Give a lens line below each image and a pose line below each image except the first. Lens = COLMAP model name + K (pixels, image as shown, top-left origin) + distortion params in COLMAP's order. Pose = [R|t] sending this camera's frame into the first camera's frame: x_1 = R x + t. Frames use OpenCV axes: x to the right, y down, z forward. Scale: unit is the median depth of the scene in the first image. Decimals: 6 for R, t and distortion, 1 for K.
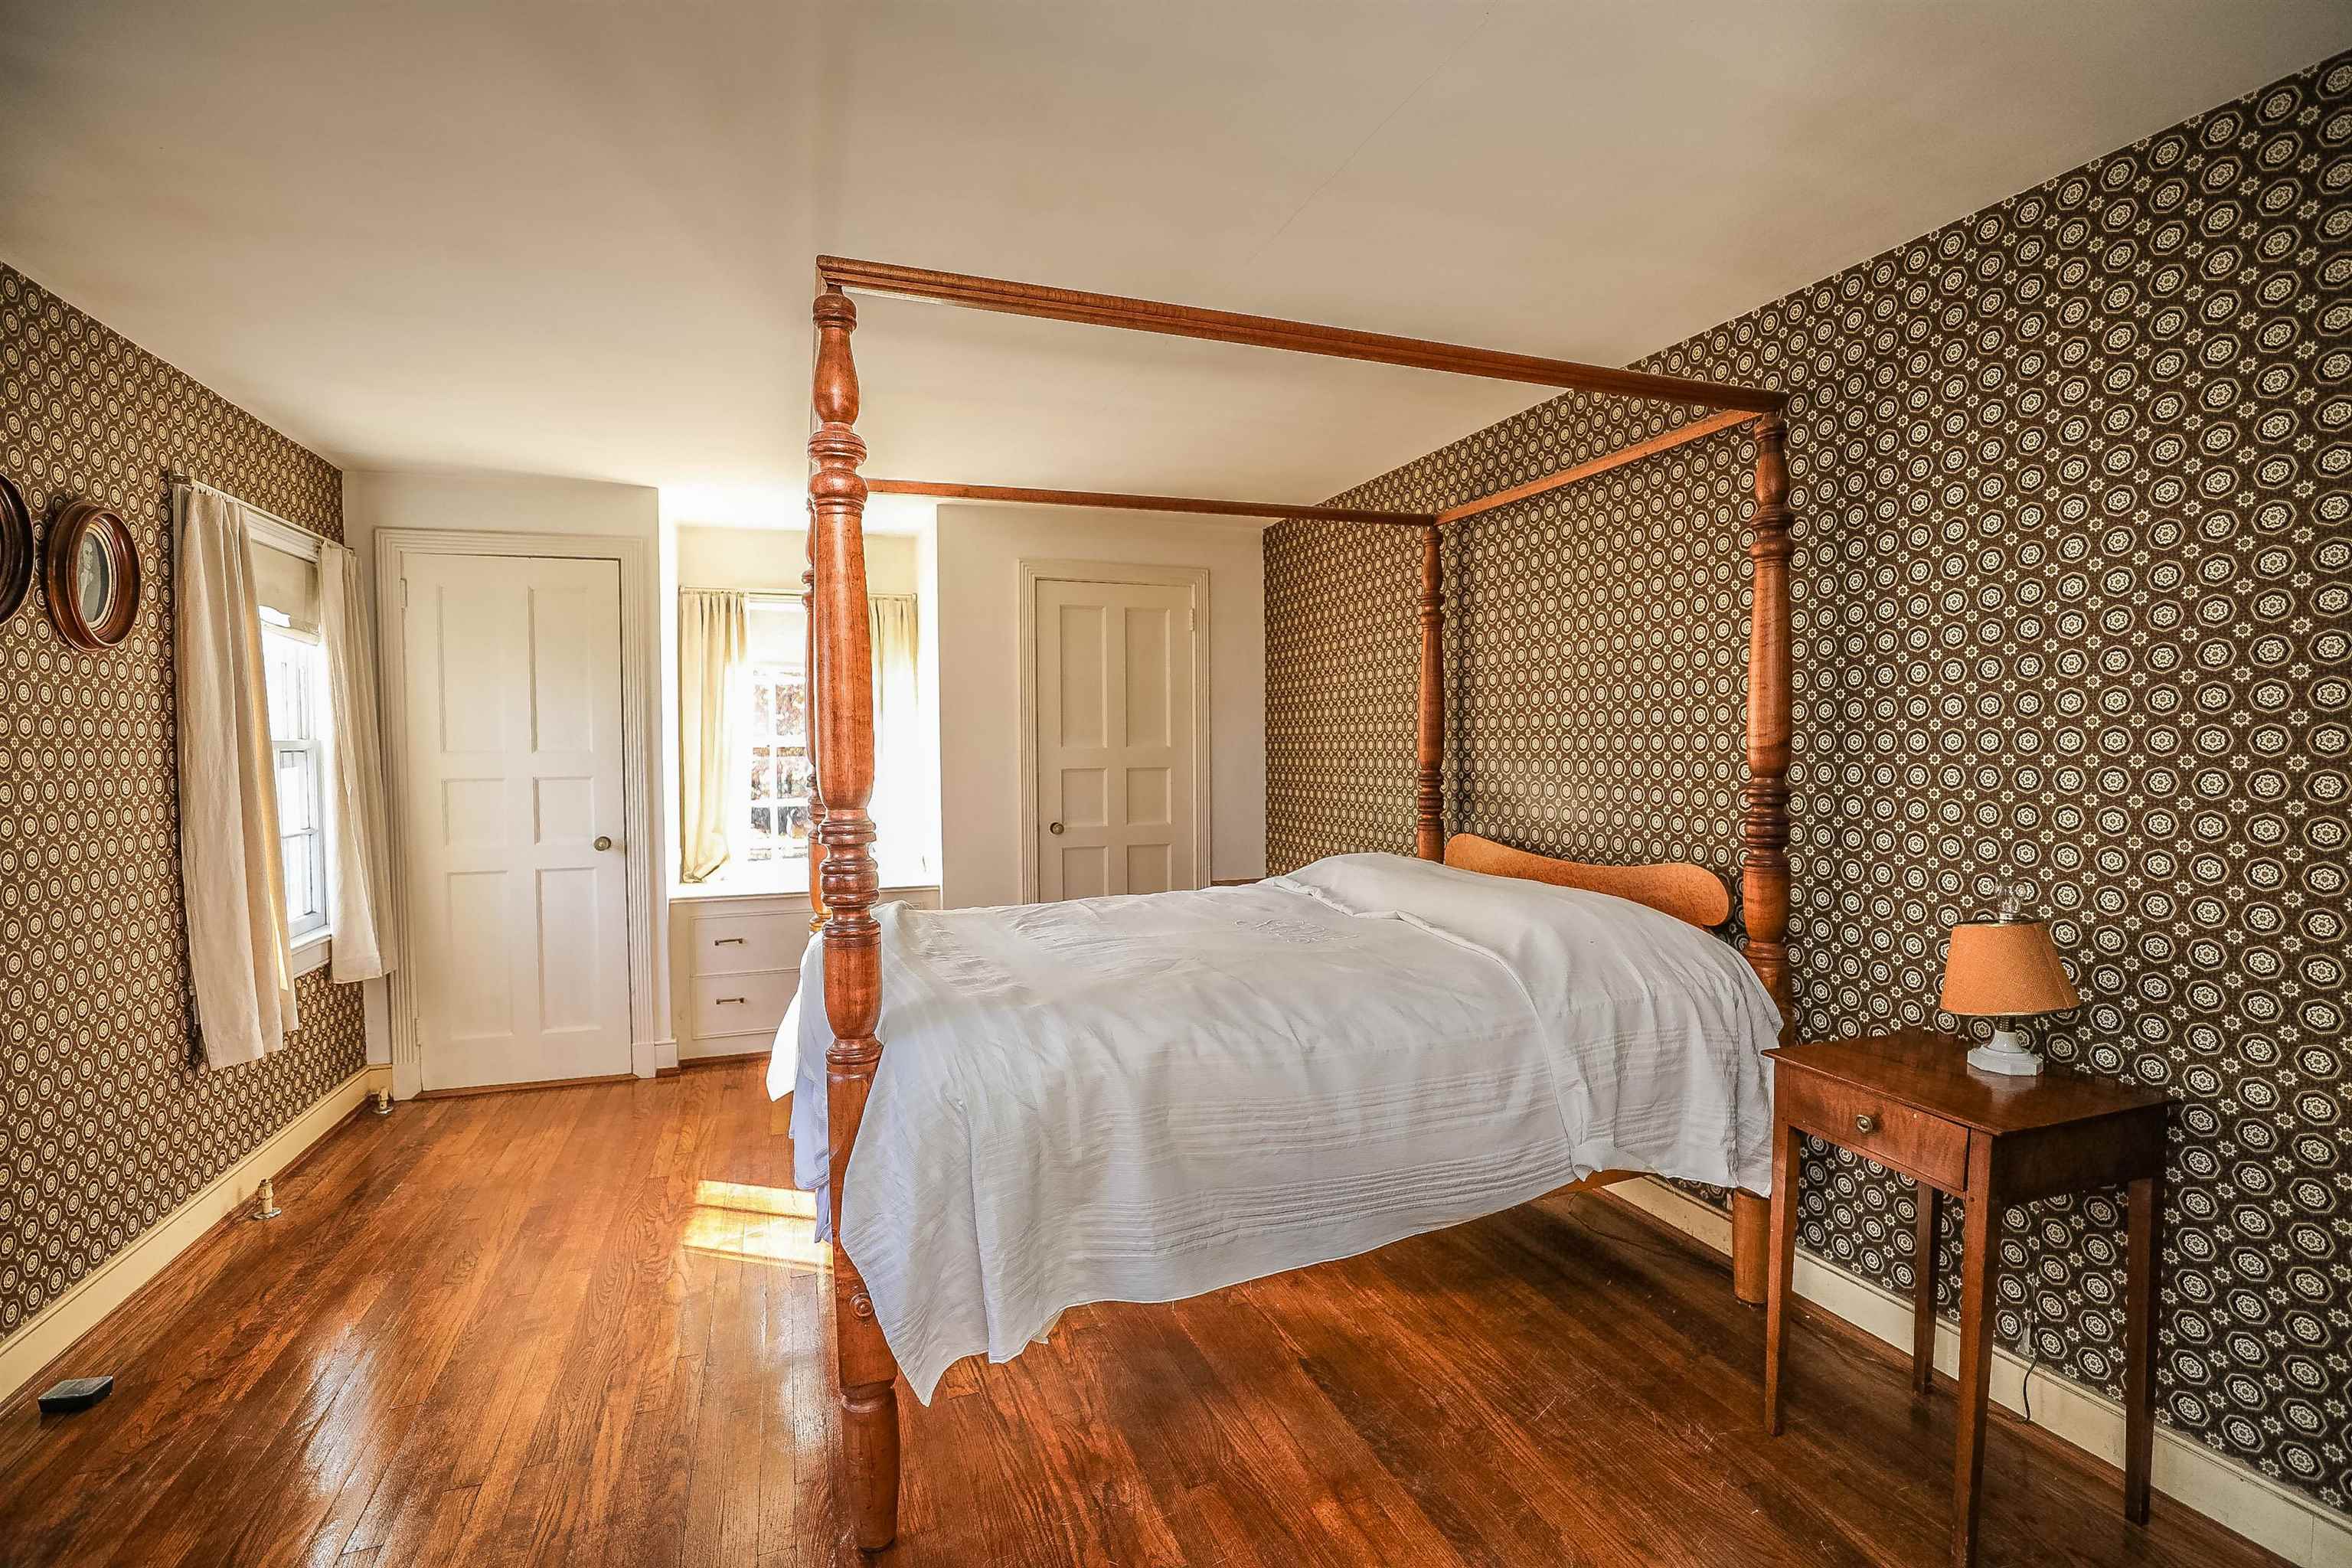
lens RADIAL K [[1064.9, 0, 1175.3], [0, 1064.9, 790.1], [0, 0, 1]] dist [-0.030728, 0.001324]
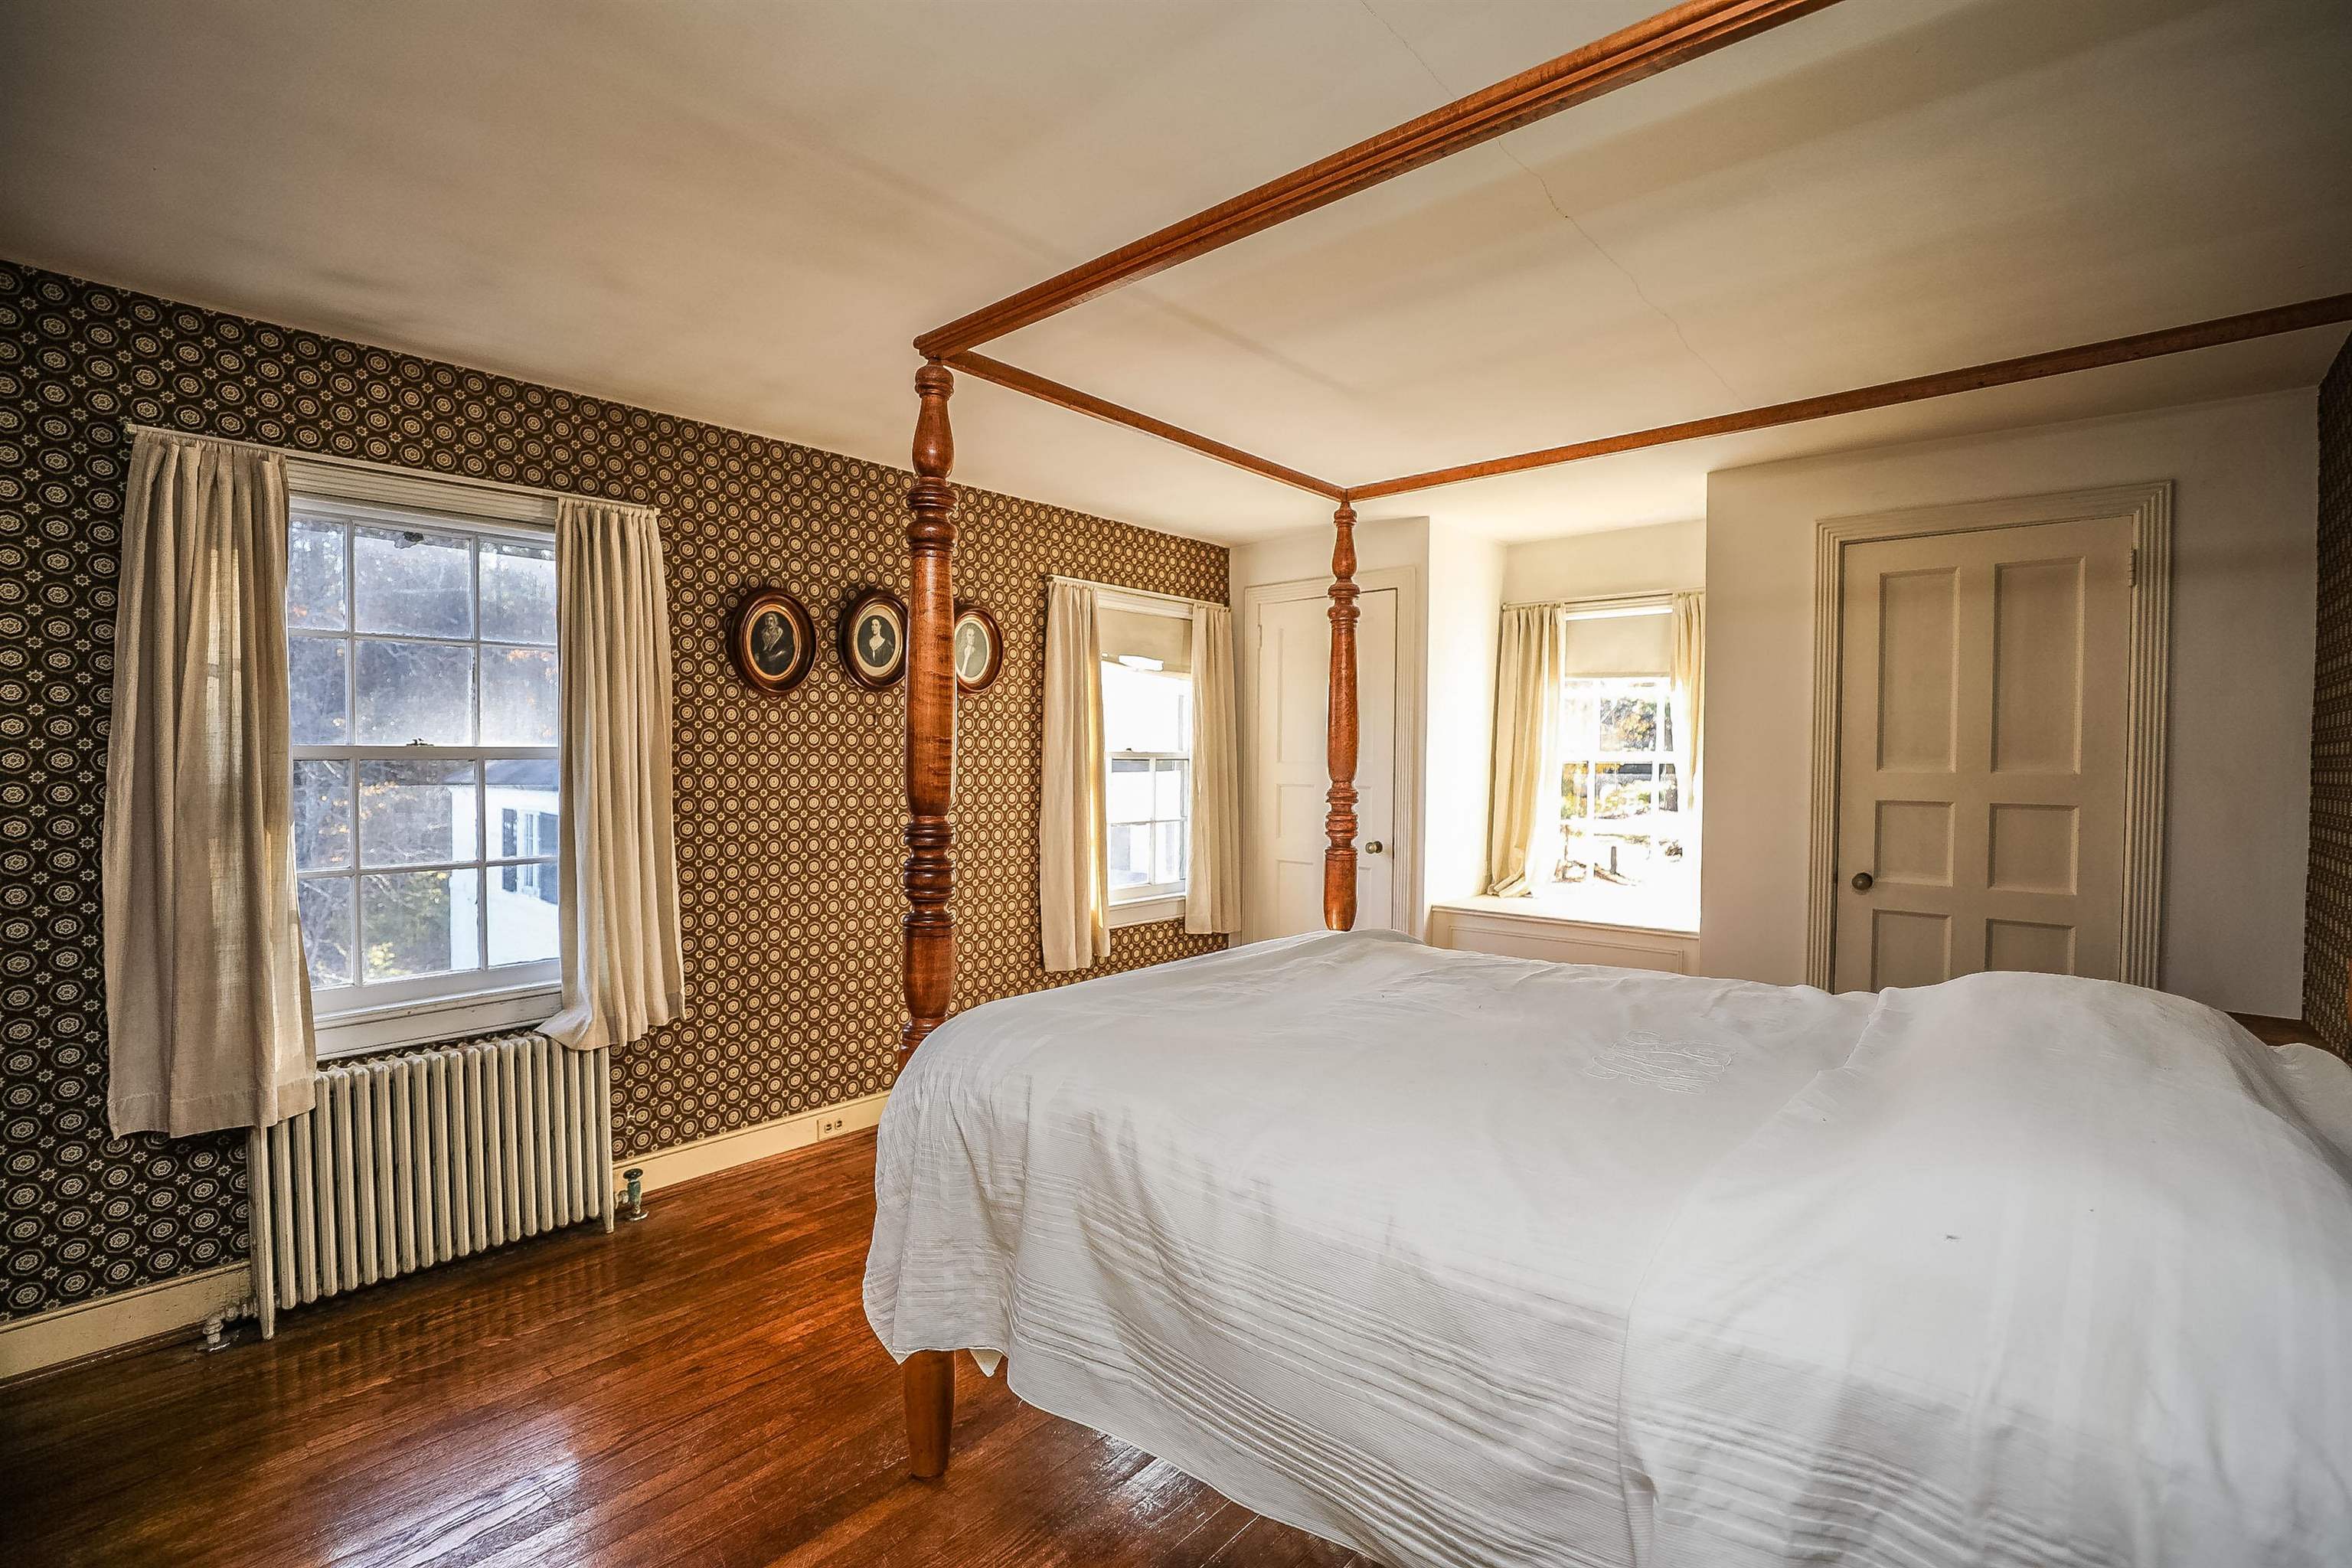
lens RADIAL K [[1064.9, 0, 1175.2], [0, 1064.9, 777.2], [0, 0, 1]] dist [-0.030728, 0.001324]
pose [[0.490972, 0.026555, -0.870770, 0.369677], [-0.049725, 0.998760, 0.002421, -0.017247], [0.869755, 0.042110, 0.491684, 0.306774]]
